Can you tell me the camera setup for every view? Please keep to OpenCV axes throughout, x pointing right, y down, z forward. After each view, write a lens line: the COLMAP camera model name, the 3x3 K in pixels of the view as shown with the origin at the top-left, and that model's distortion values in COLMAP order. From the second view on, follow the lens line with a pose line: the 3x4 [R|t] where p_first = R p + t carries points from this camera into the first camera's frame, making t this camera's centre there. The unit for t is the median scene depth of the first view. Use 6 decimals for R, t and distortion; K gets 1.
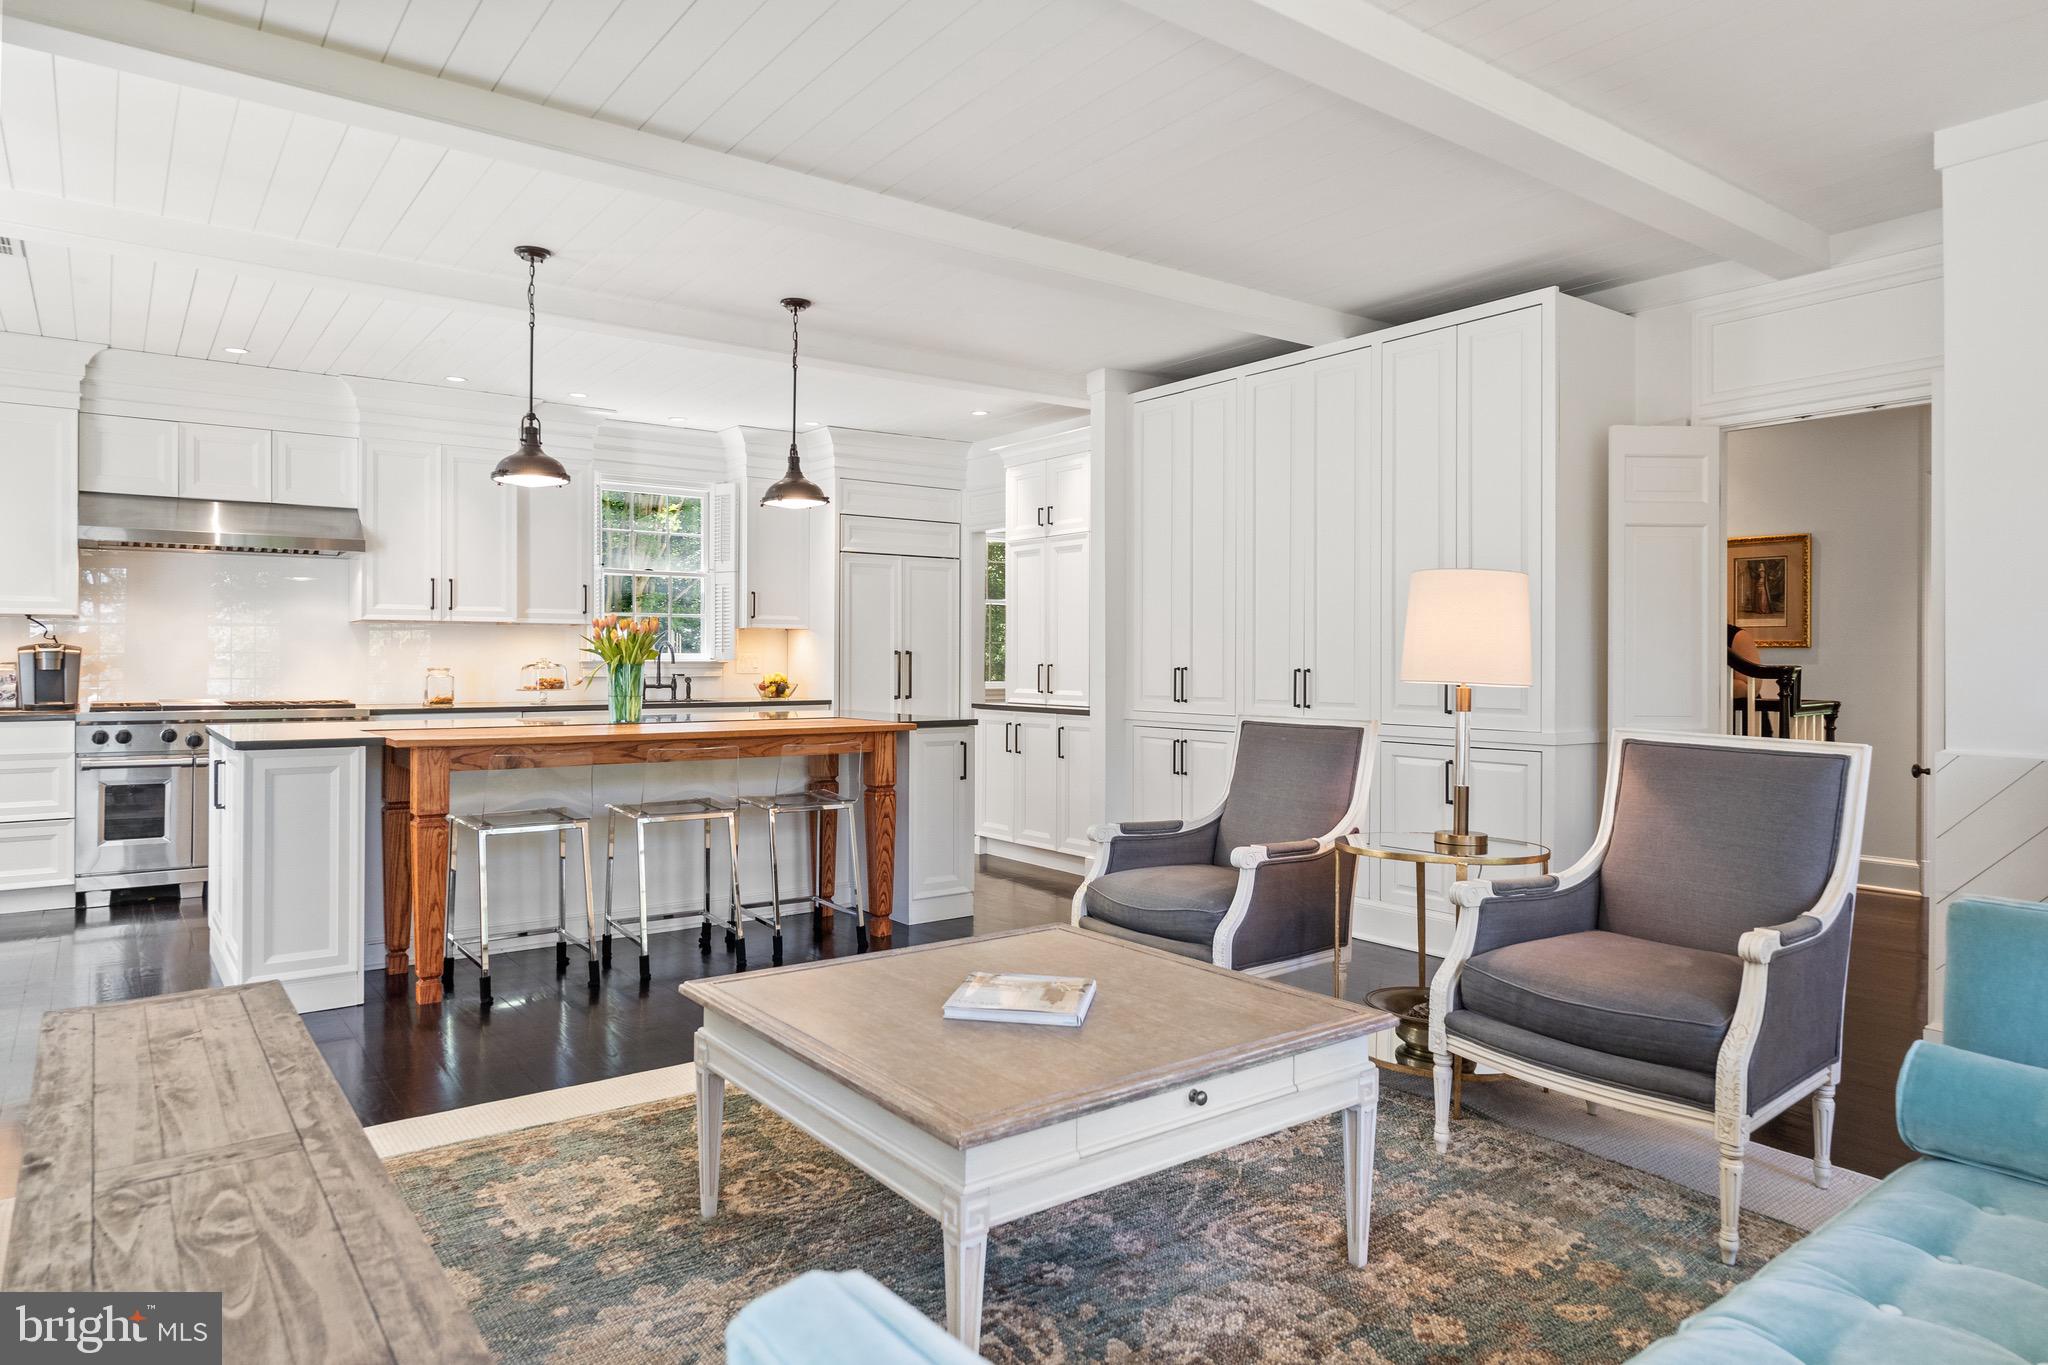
lens RADIAL K [[1229.5, 0, 1021.6], [0, 1229.5, 652.7], [0, 0, 1]] dist [0.000249, 0.000191]
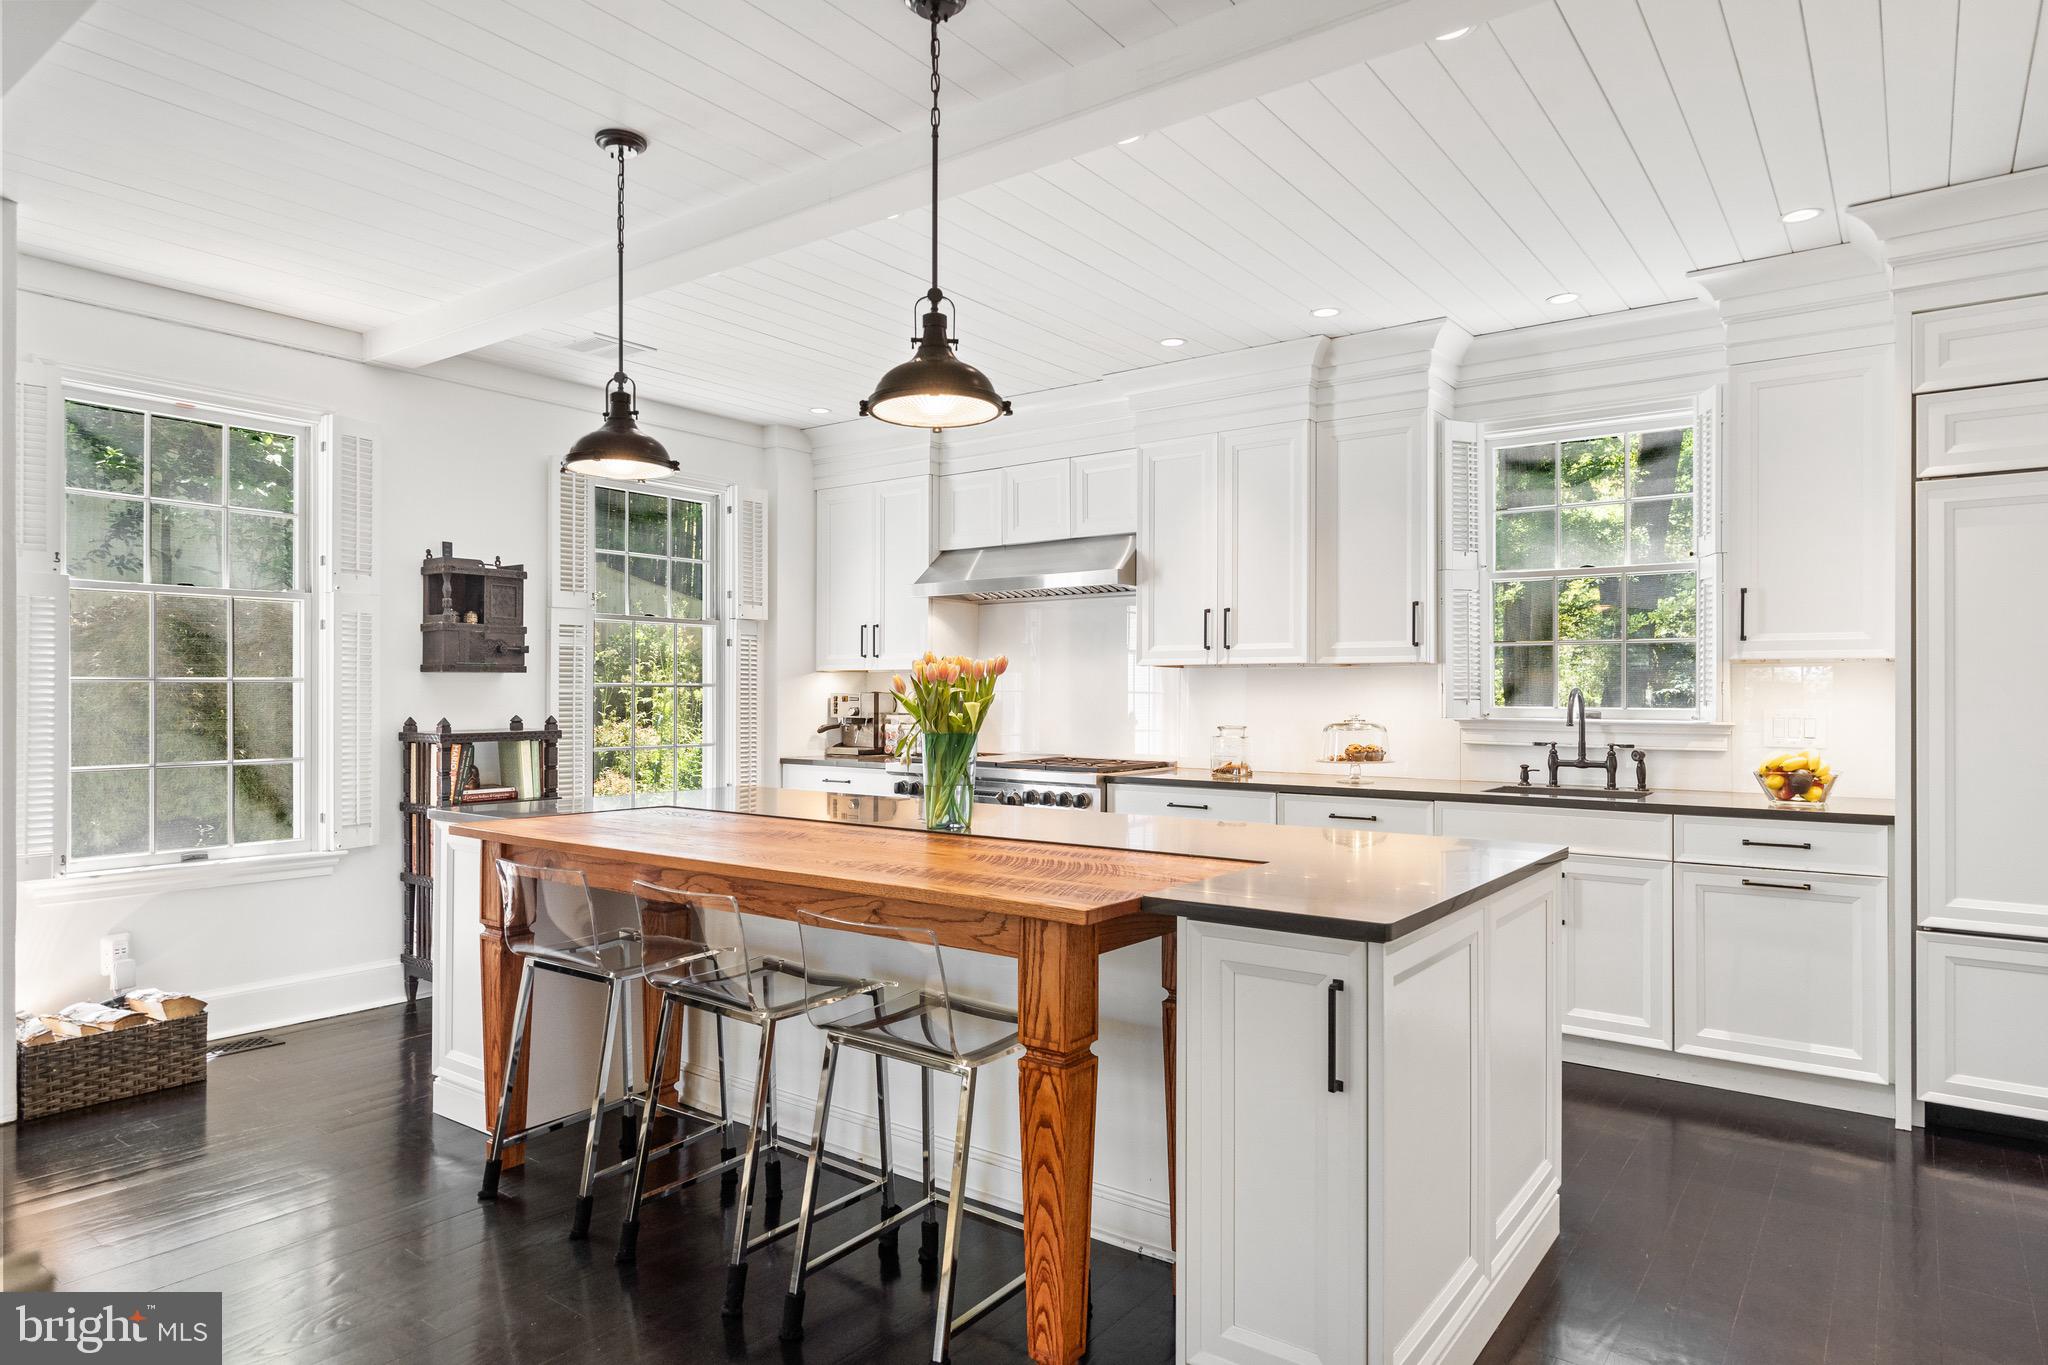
lens RADIAL K [[1211.6, 0, 1024.0], [0, 1211.6, 682.5], [0, 0, 1]] dist [-0.000315, -0.000105]
pose [[0.281549, -0.010404, -0.959490, 0.200734], [0.002887, 0.999946, -0.009995, -0.007202], [0.959542, 0.000044, 0.281564, 0.639517]]
